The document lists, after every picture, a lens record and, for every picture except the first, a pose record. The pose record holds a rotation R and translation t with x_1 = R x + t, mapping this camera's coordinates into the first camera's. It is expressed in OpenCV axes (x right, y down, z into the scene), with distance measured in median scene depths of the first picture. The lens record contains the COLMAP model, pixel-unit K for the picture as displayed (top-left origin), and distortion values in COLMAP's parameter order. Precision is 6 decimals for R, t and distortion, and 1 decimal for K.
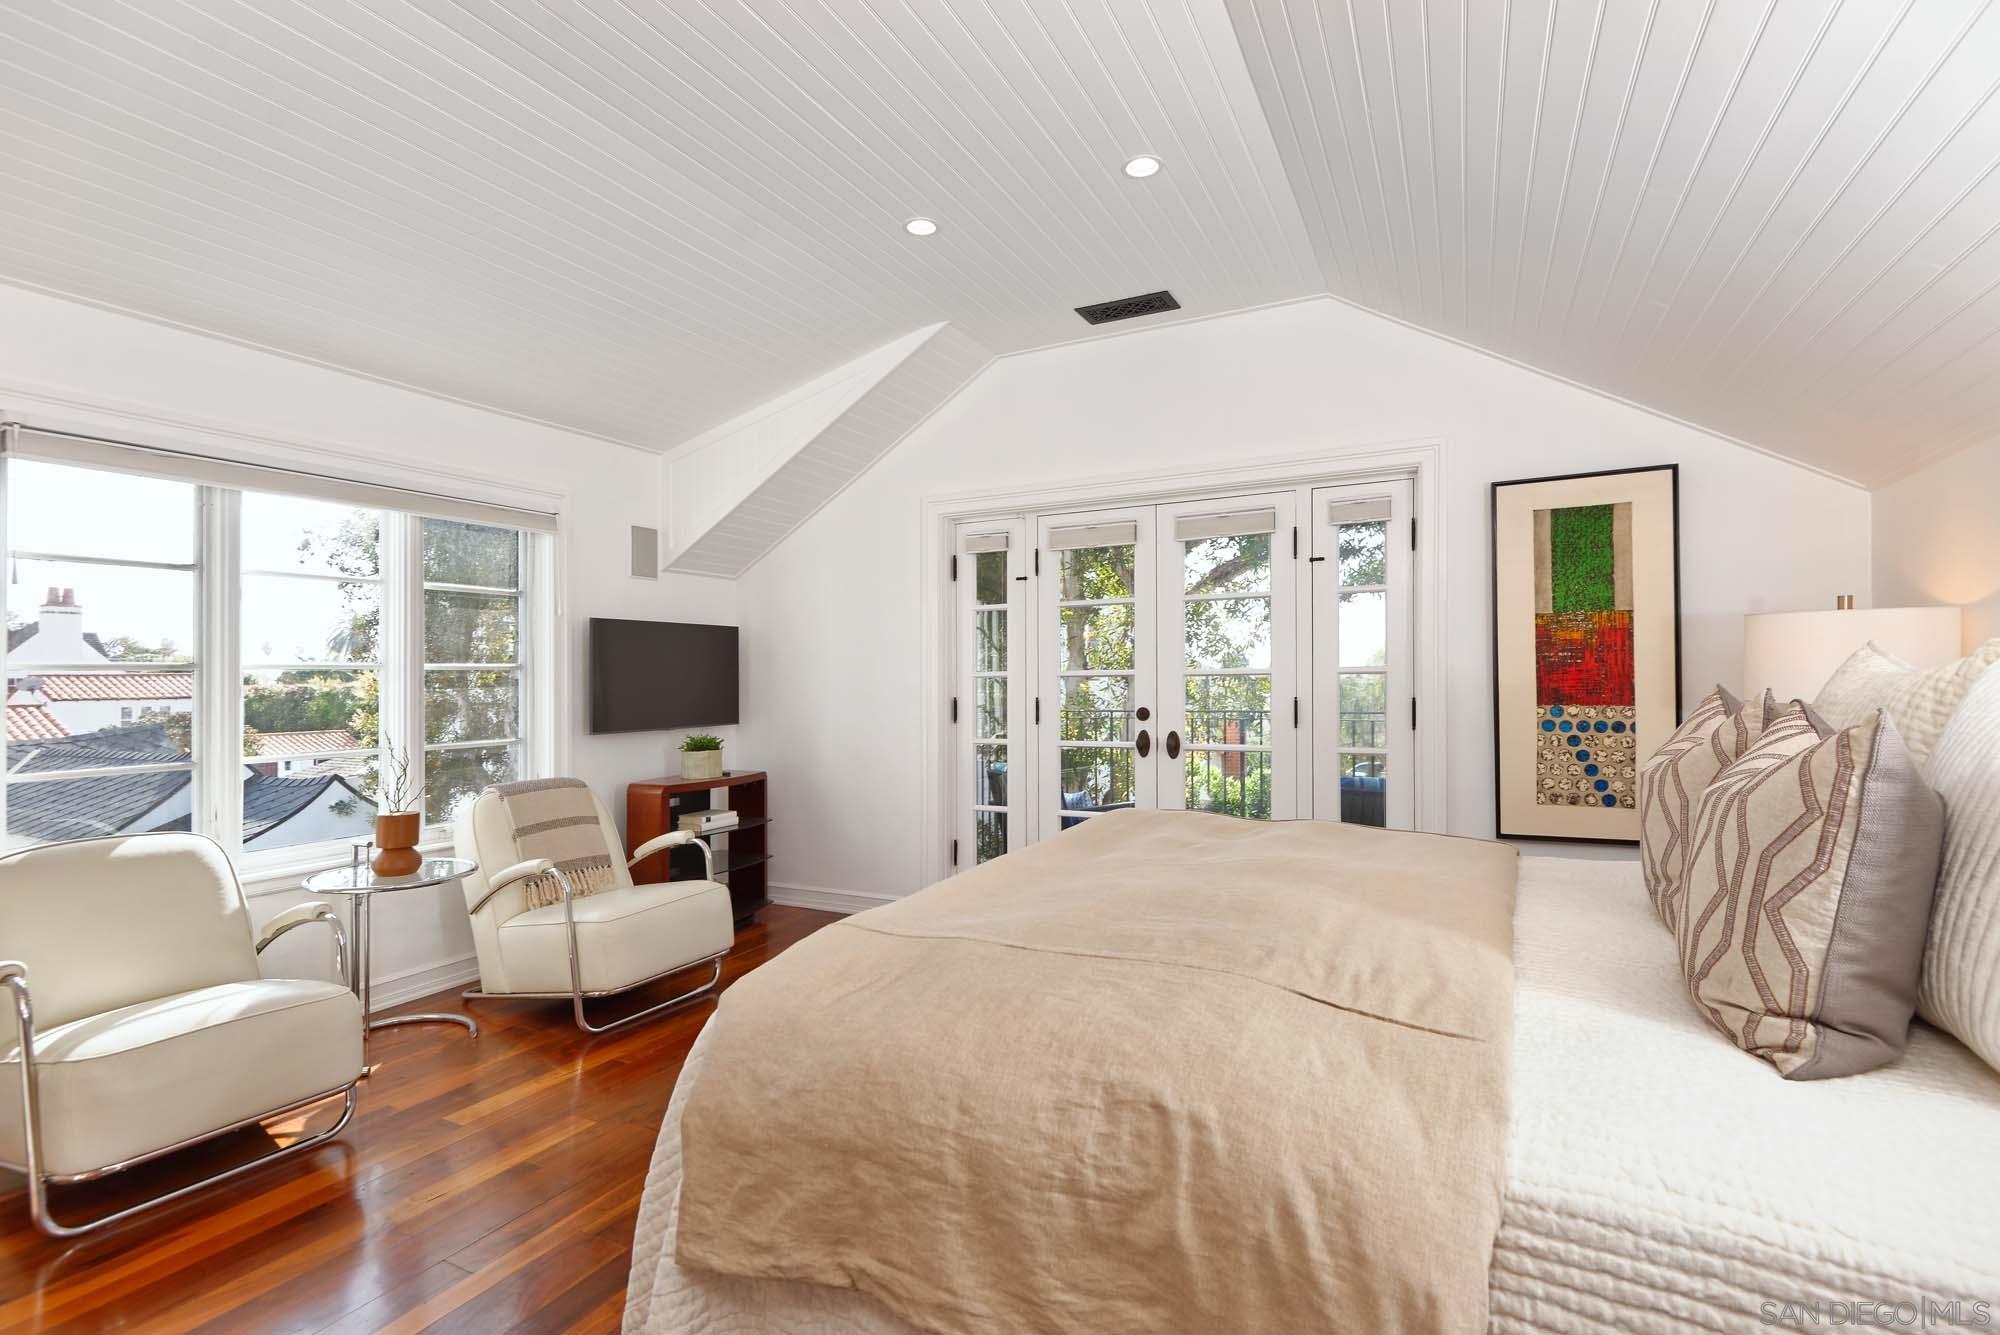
lens RADIAL K [[922.6, 0, 1002.5], [0, 922.6, 675.9], [0, 0, 1]] dist [0.001614, -0.000048]
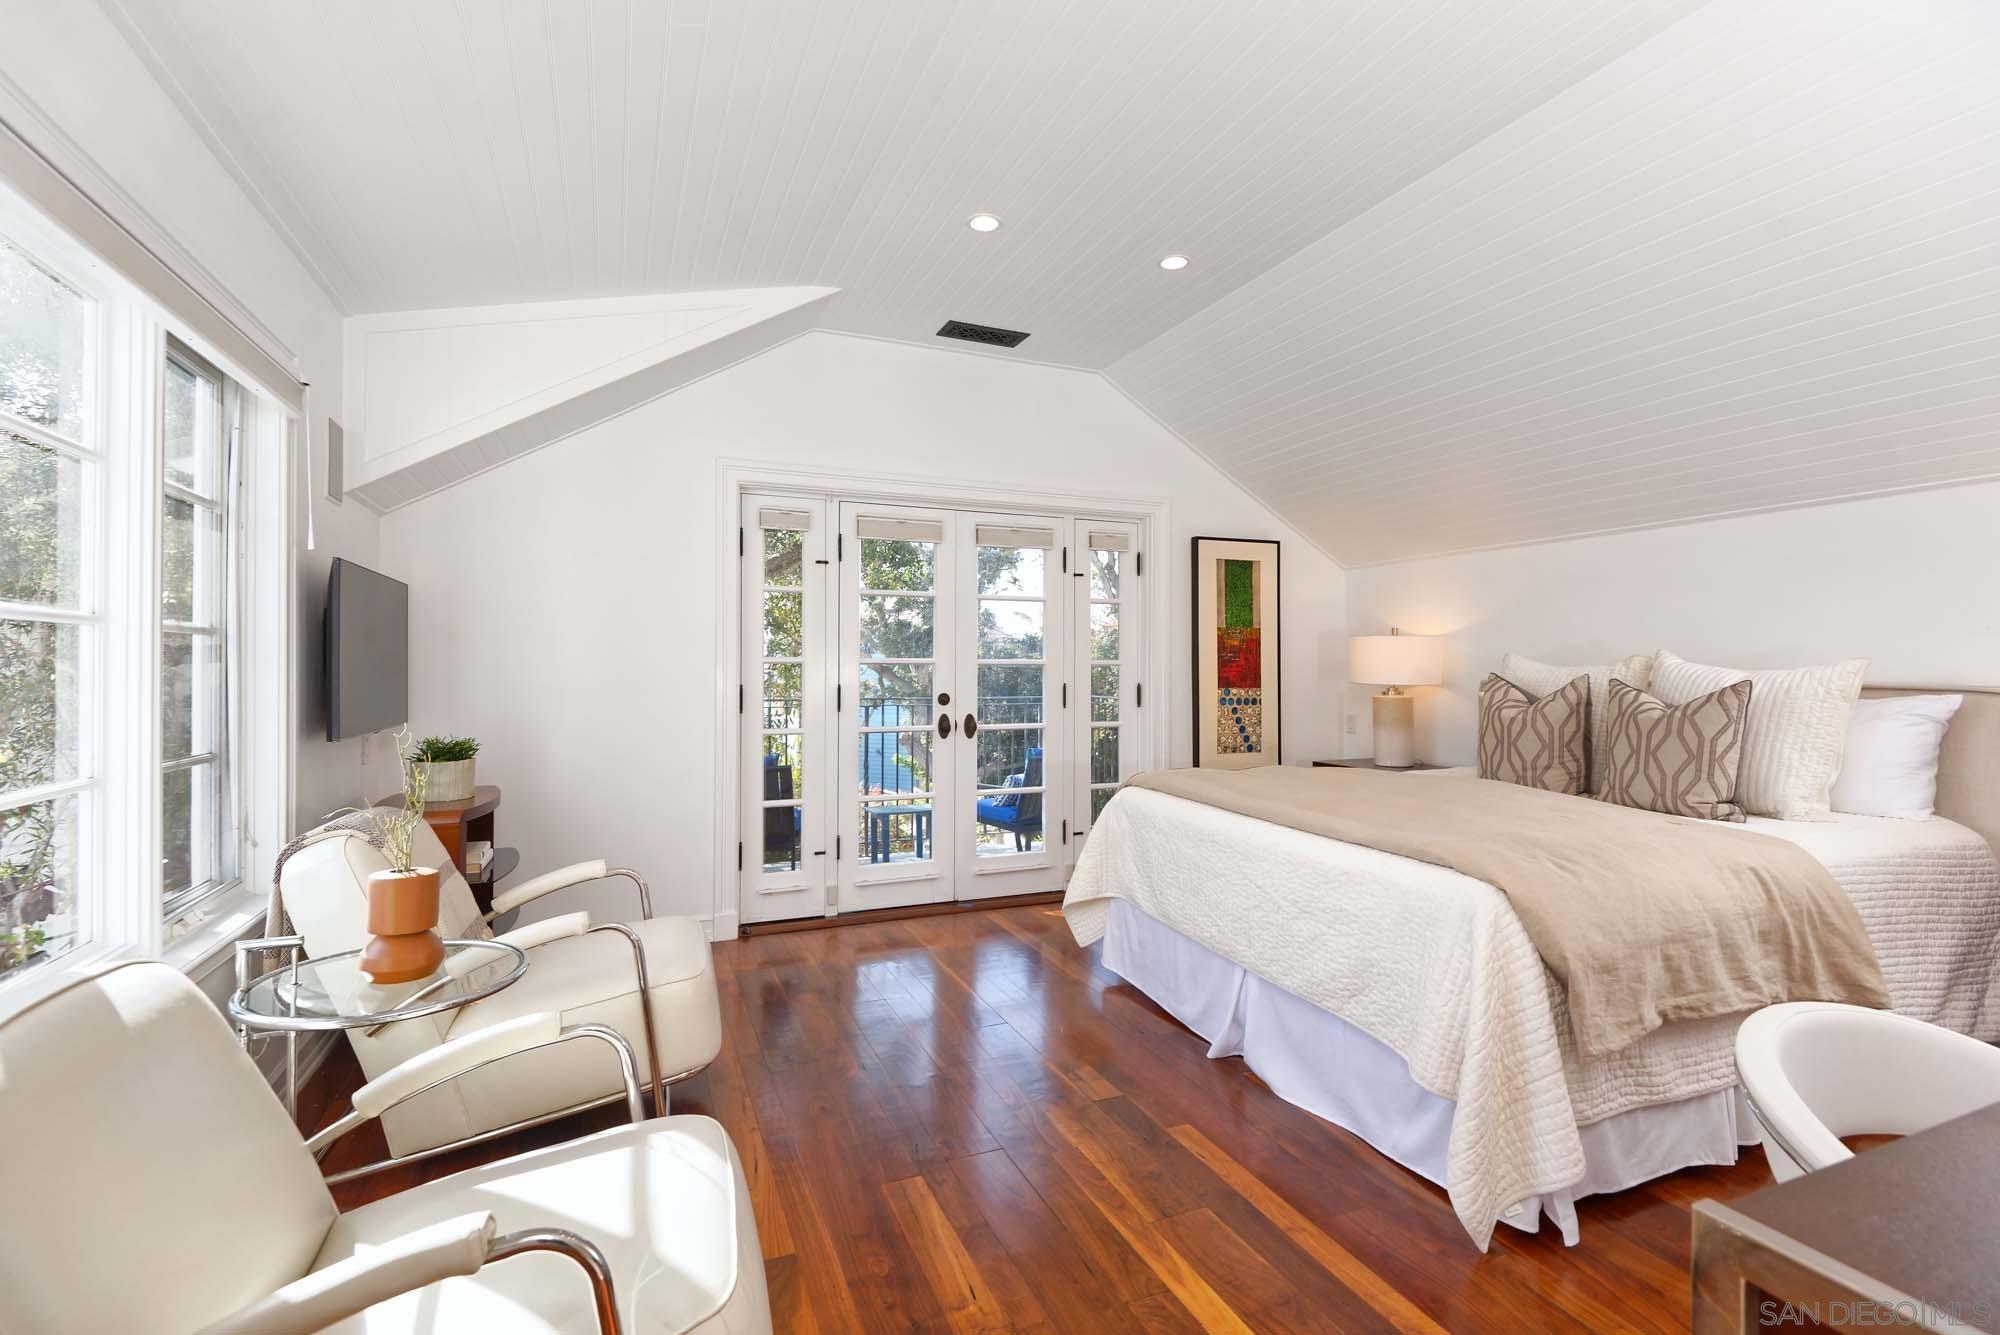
lens RADIAL K [[922.6, 0, 1006.8], [0, 922.6, 668.5], [0, 0, 1]] dist [0.001614, -0.000048]
pose [[0.642984, 0.013302, 0.765764, -0.803327], [-0.012127, 0.999901, -0.007187, 0.014855], [-0.765784, -0.004666, 0.643081, 0.300090]]
